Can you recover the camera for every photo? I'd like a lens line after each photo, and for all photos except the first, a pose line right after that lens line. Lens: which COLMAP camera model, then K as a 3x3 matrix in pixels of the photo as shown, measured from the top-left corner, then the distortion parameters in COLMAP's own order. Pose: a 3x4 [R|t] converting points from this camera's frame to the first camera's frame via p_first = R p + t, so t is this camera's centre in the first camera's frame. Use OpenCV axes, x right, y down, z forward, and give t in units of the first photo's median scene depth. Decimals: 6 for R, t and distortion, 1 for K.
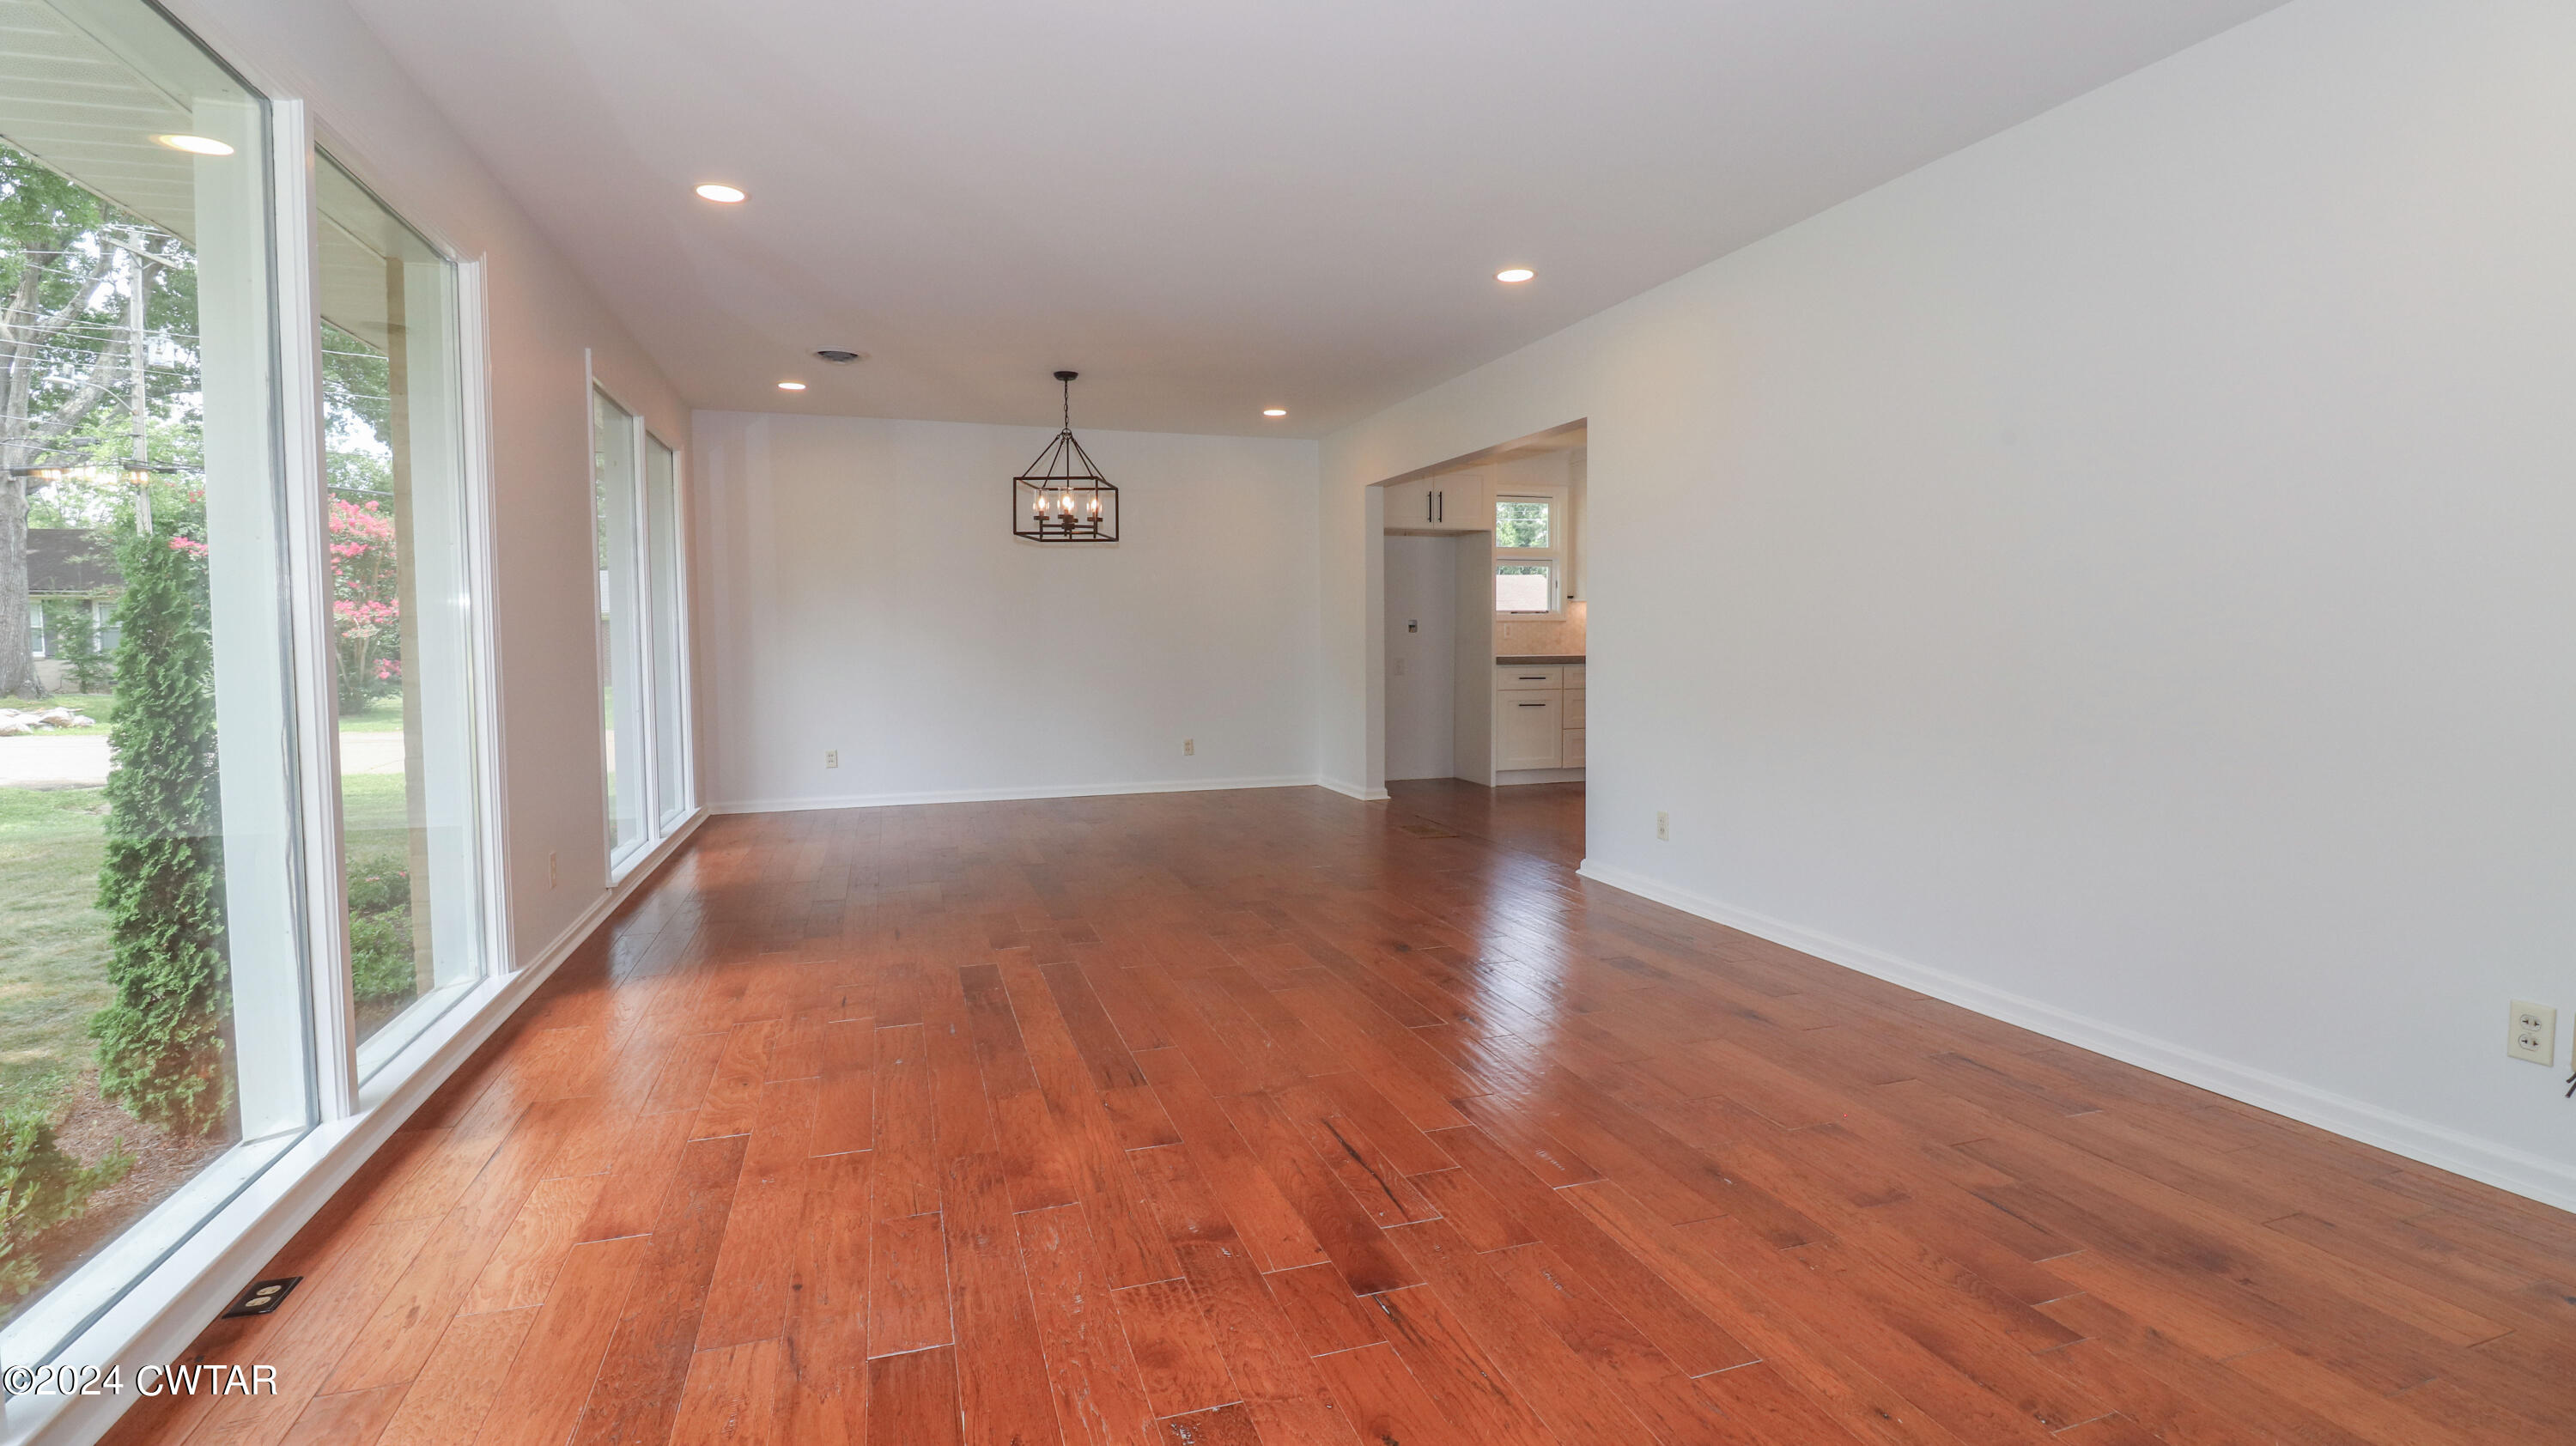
lens RADIAL K [[1197.3, 0, 1296.2], [0, 1197.3, 719.7], [0, 0, 1]] dist [0.001188, -0.014303]
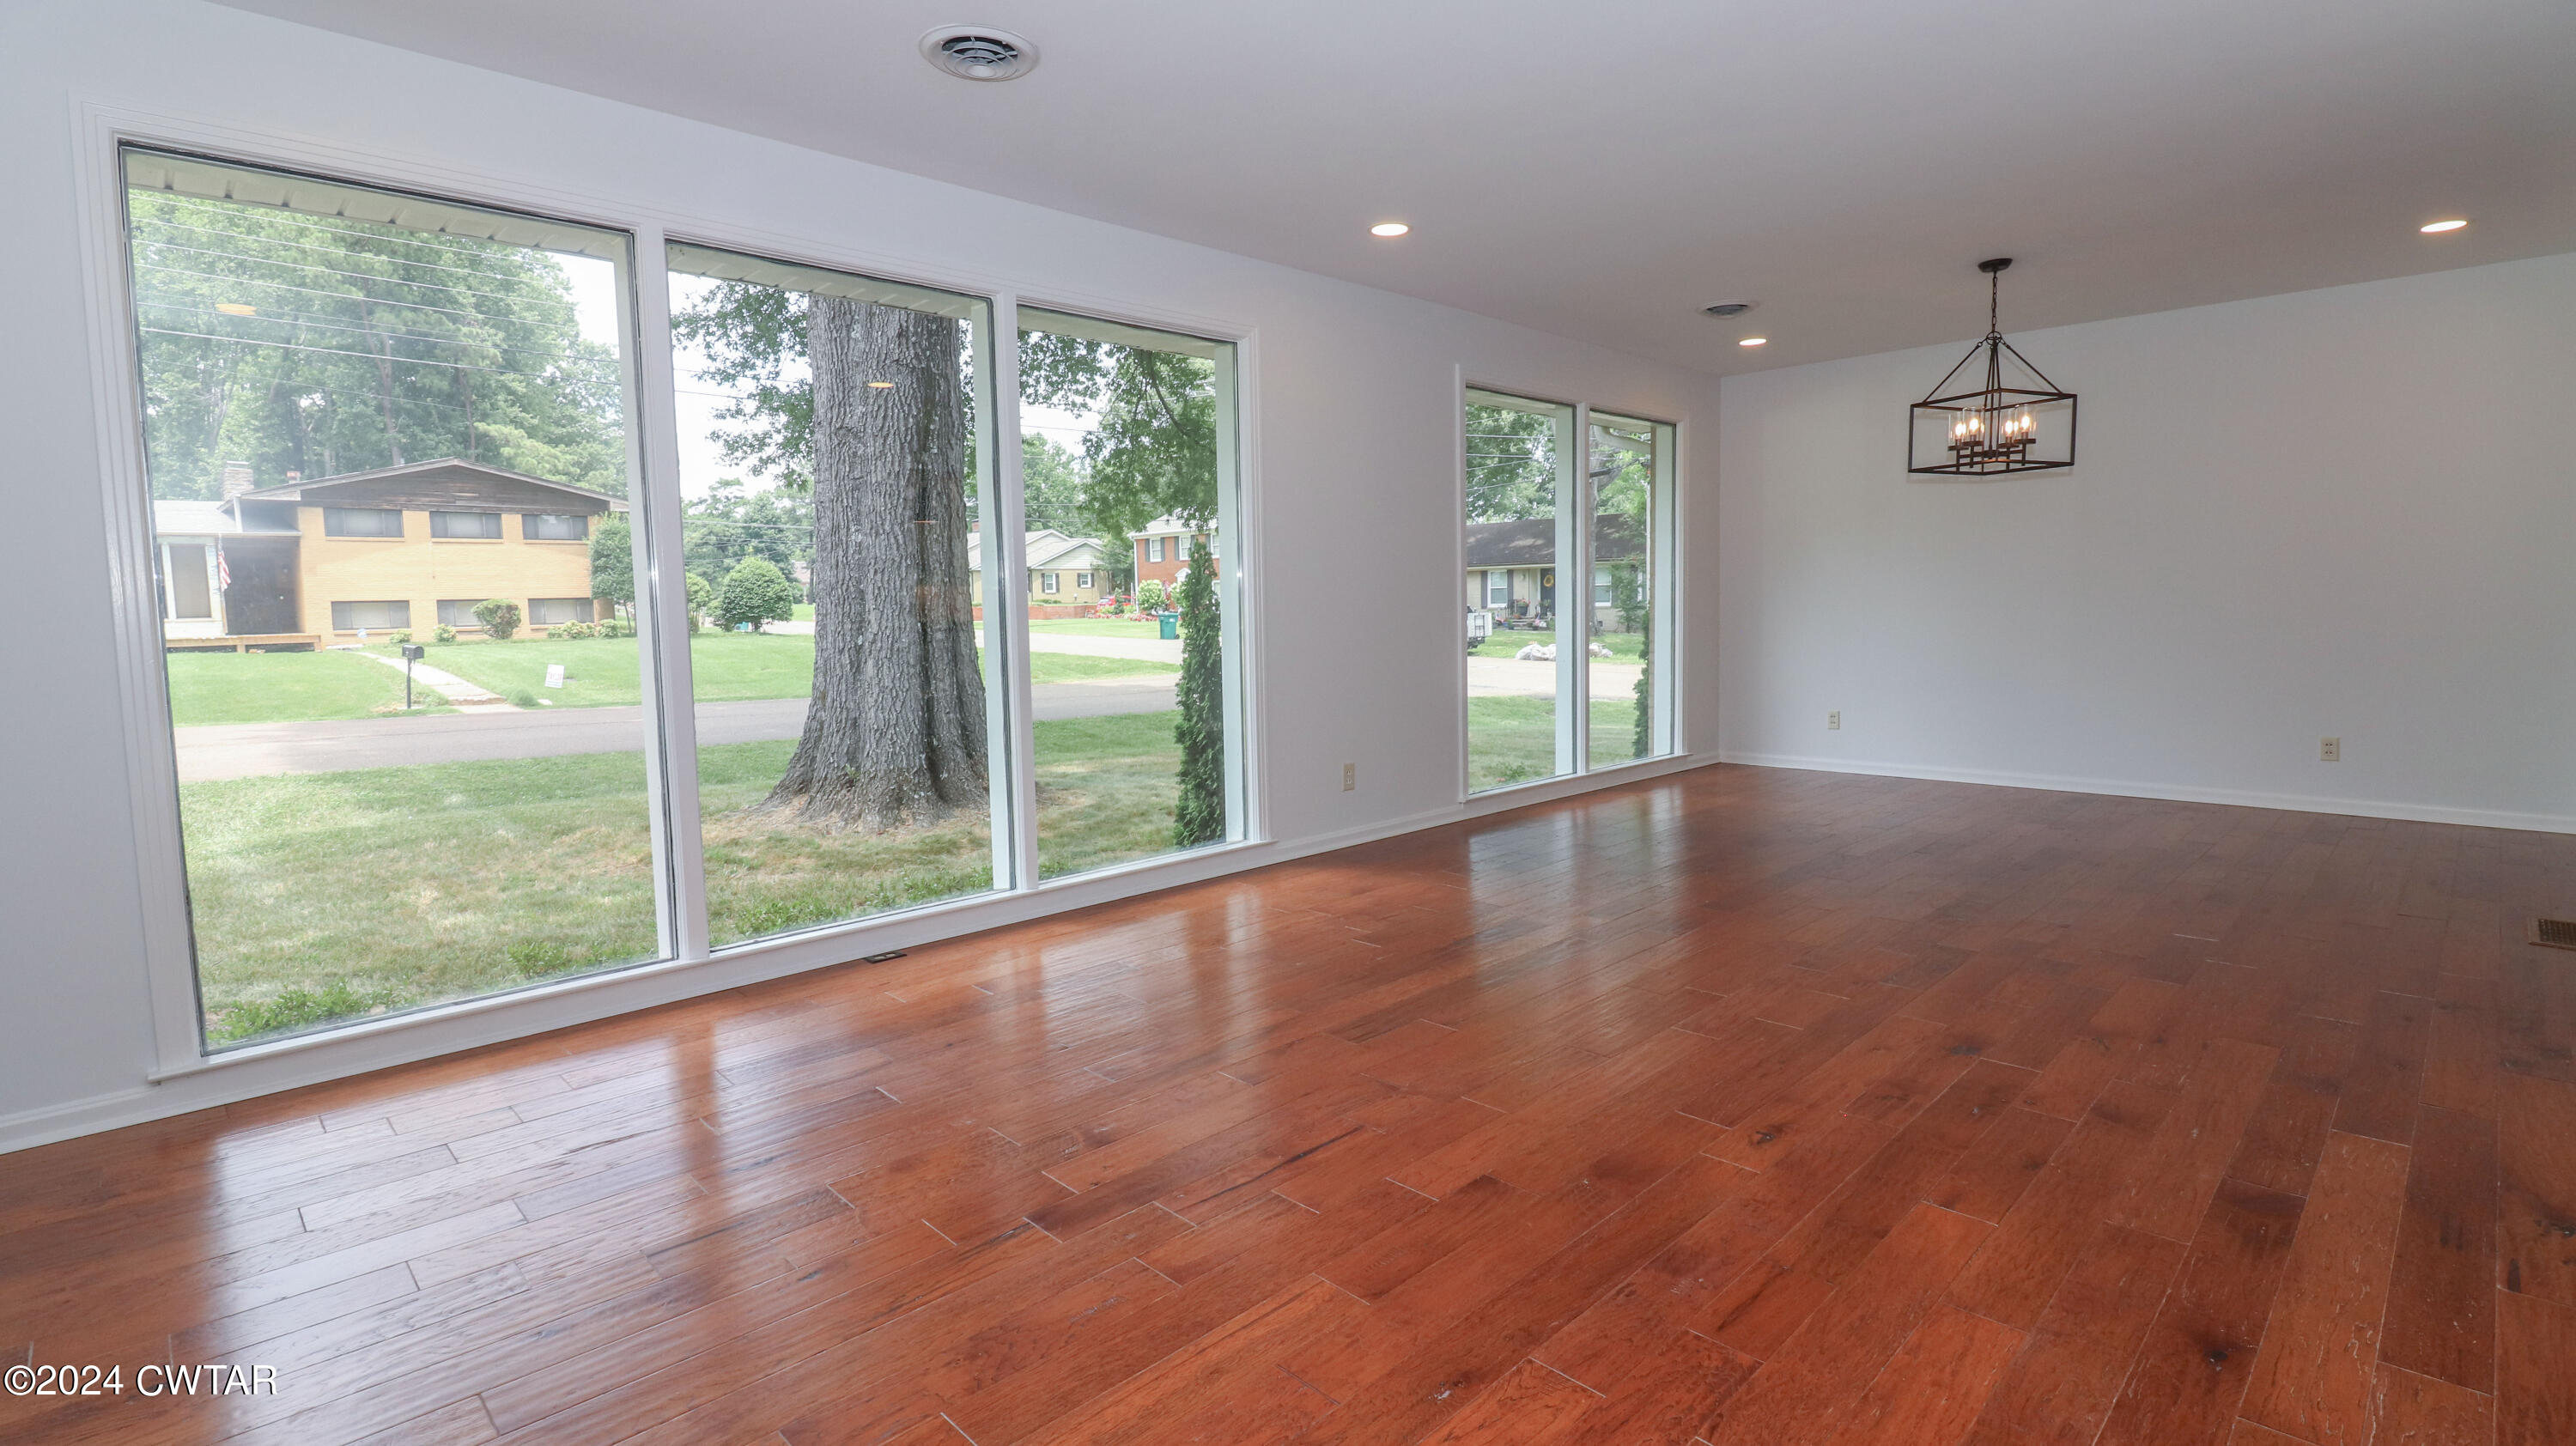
lens RADIAL K [[1197.3, 0, 1296.2], [0, 1197.3, 719.7], [0, 0, 1]] dist [0.001188, -0.014303]
pose [[0.432841, 0.084446, -0.897506, 0.346097], [-0.045581, 0.996379, 0.071766, -0.020140], [0.900317, 0.009846, 0.435123, 0.231812]]
